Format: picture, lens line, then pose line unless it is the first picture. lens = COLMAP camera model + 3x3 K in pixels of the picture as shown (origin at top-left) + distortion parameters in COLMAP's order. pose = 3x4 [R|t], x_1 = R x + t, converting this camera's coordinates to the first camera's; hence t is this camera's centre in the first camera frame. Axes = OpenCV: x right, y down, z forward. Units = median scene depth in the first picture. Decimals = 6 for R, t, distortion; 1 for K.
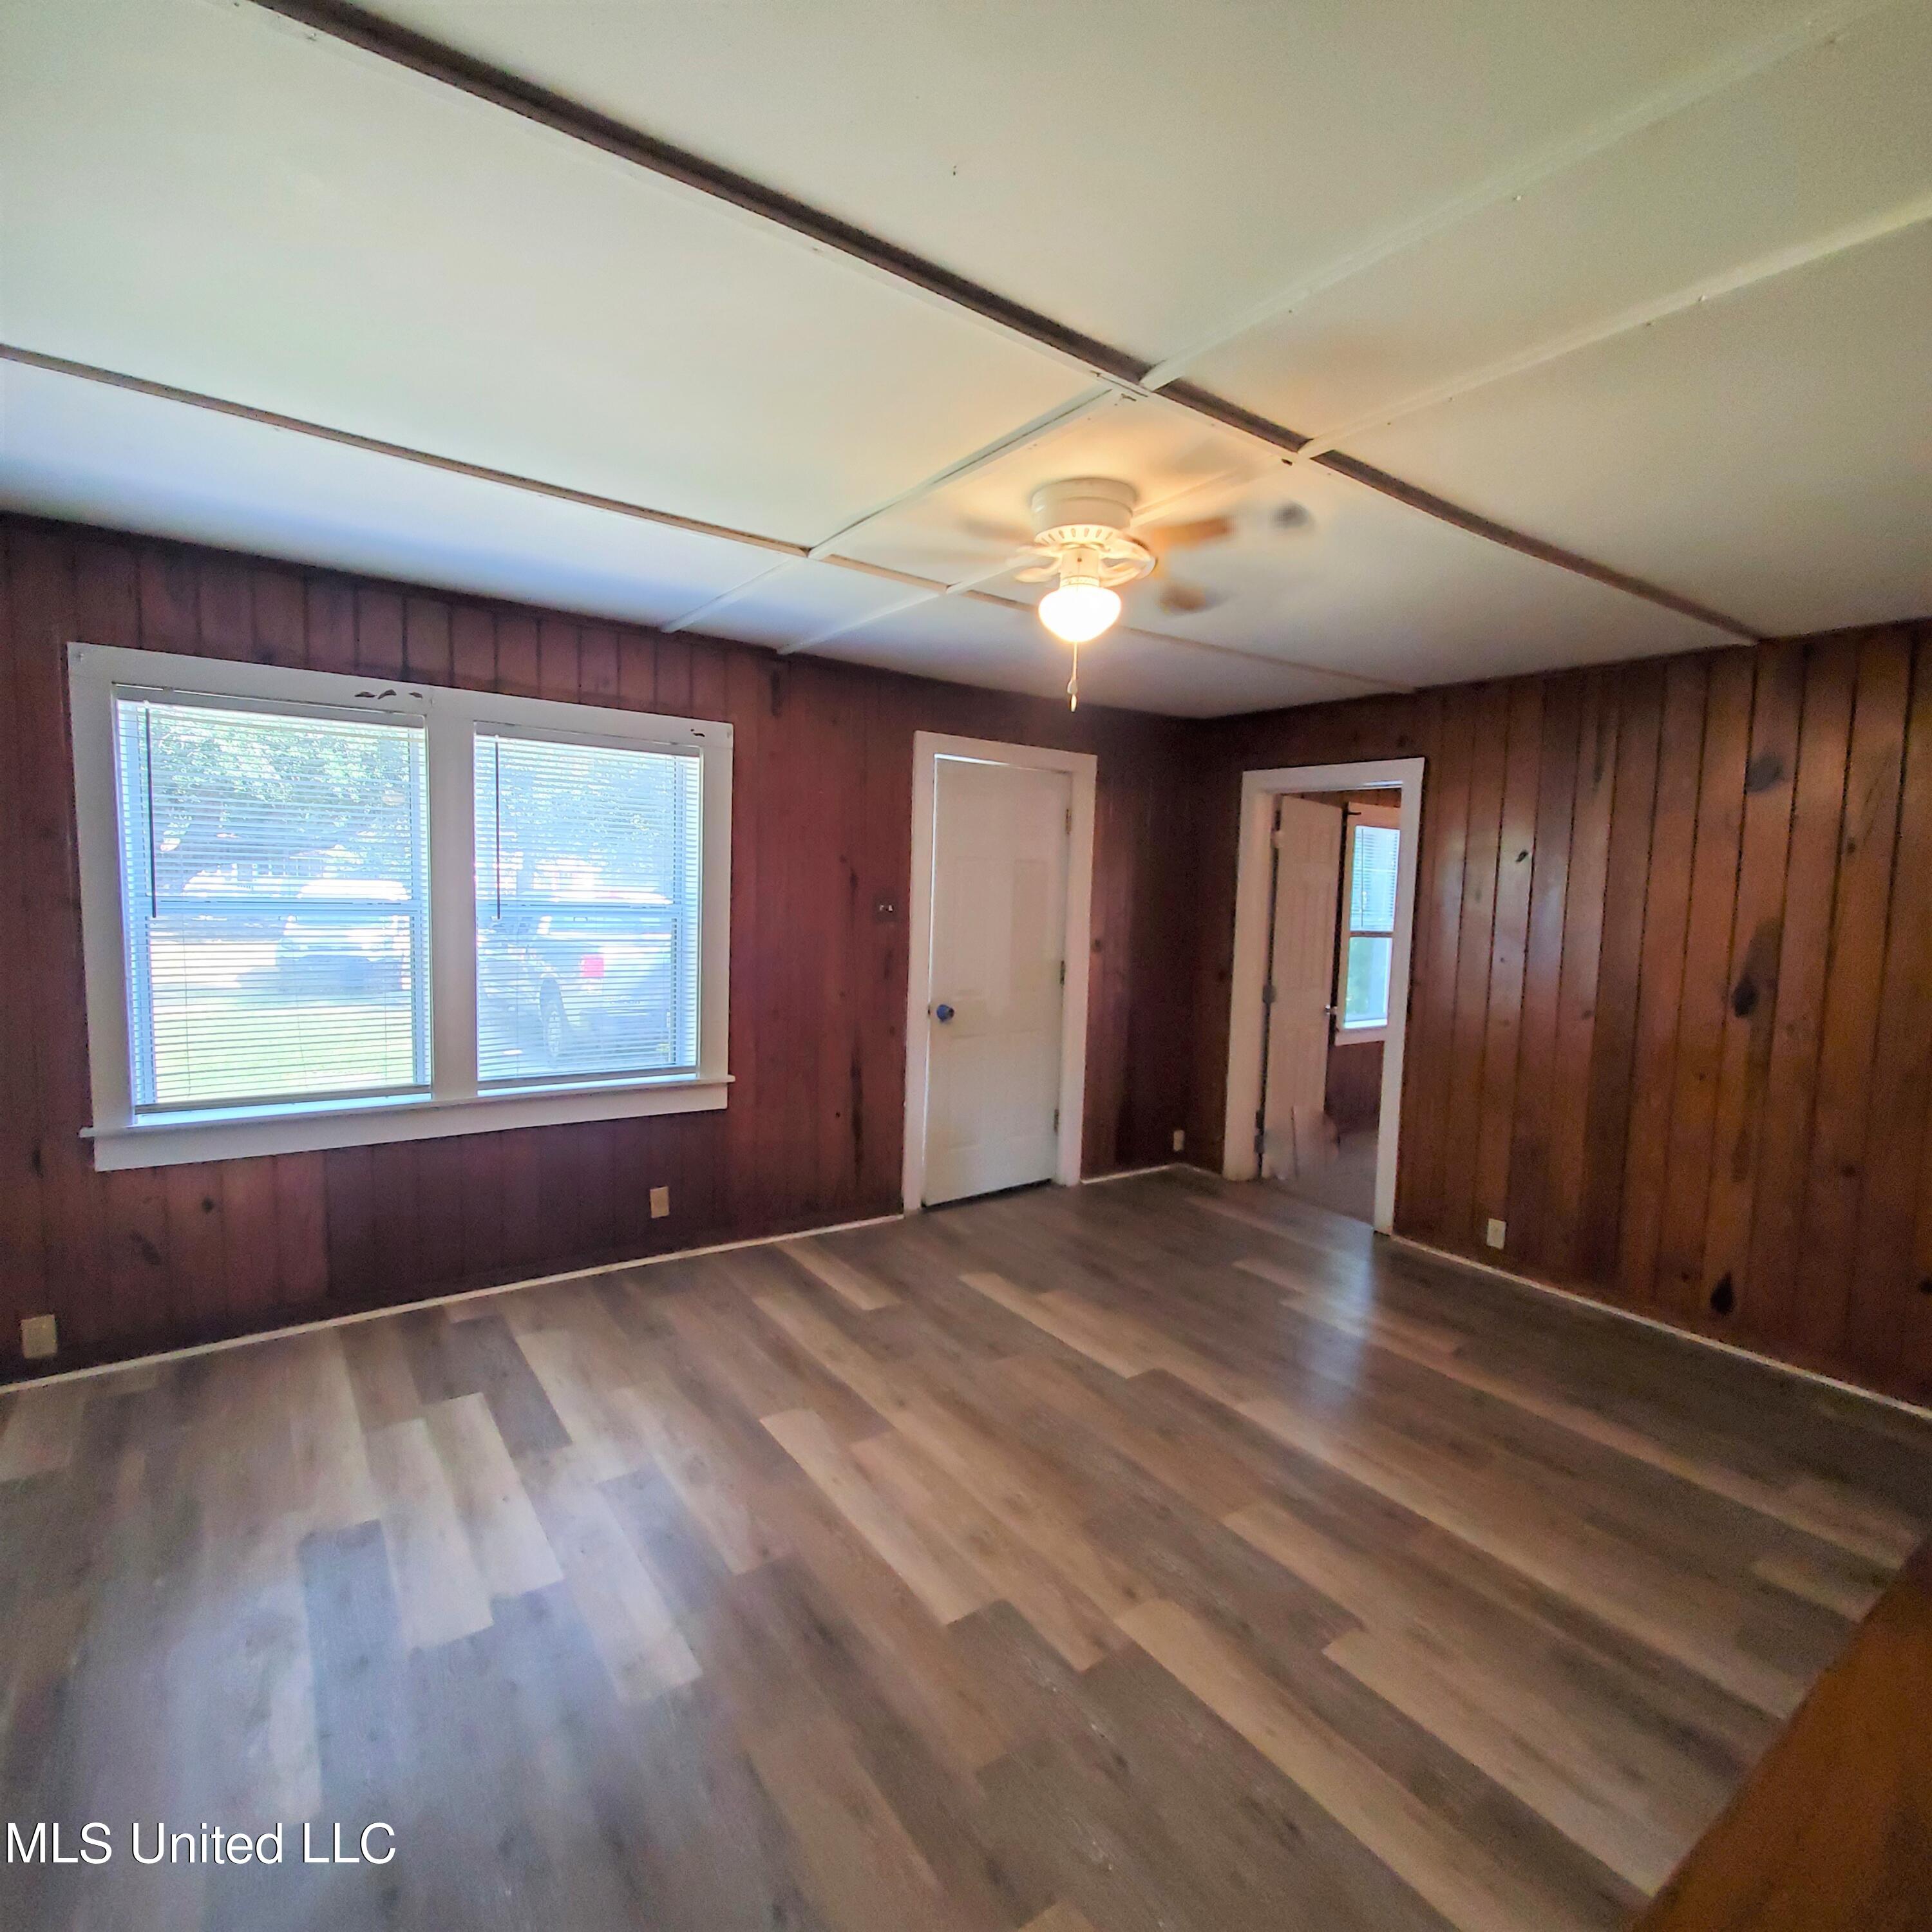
lens RADIAL K [[1009.6, 0, 952.2], [0, 1009.6, 982.7], [0, 0, 1]] dist [-0.011252, 0.009815]
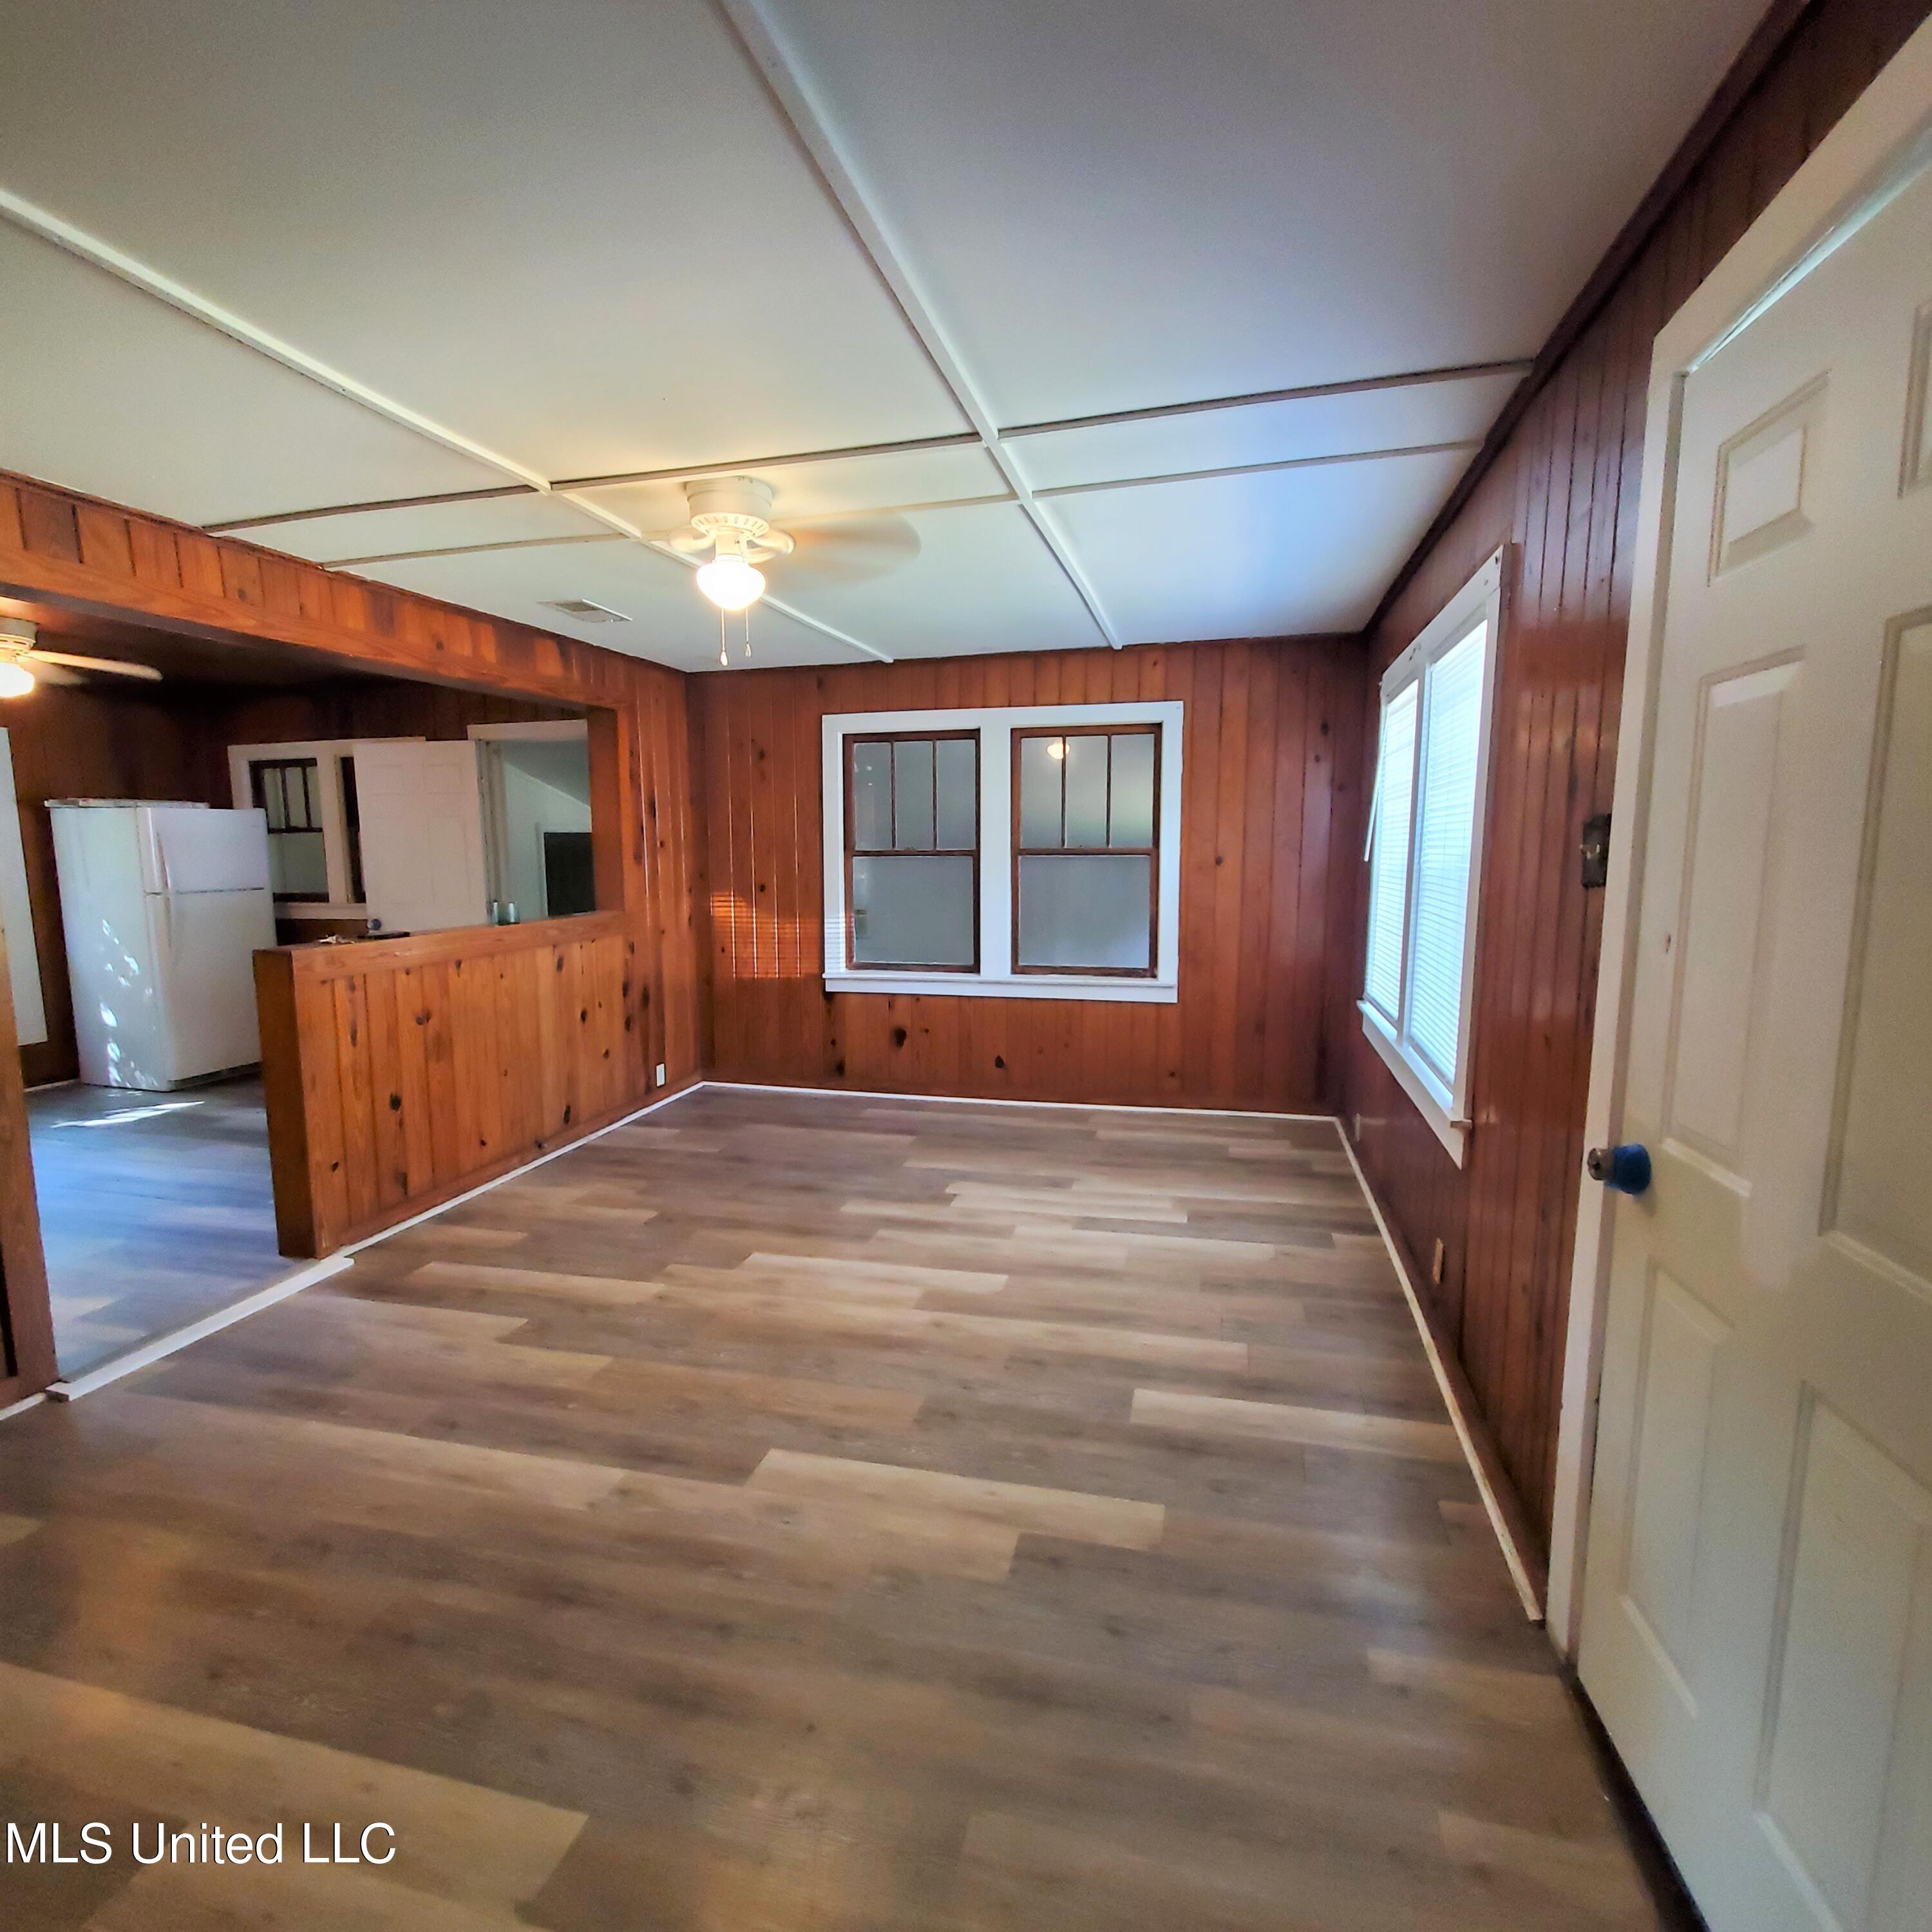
lens RADIAL K [[1009.6, 0, 952.2], [0, 1009.6, 982.7], [0, 0, 1]] dist [-0.011252, 0.009815]
pose [[-0.760831, 0.061458, -0.646033, 0.654410], [-0.076918, 0.979948, 0.183810, -0.126066], [0.644375, 0.189540, -0.740847, 1.922703]]
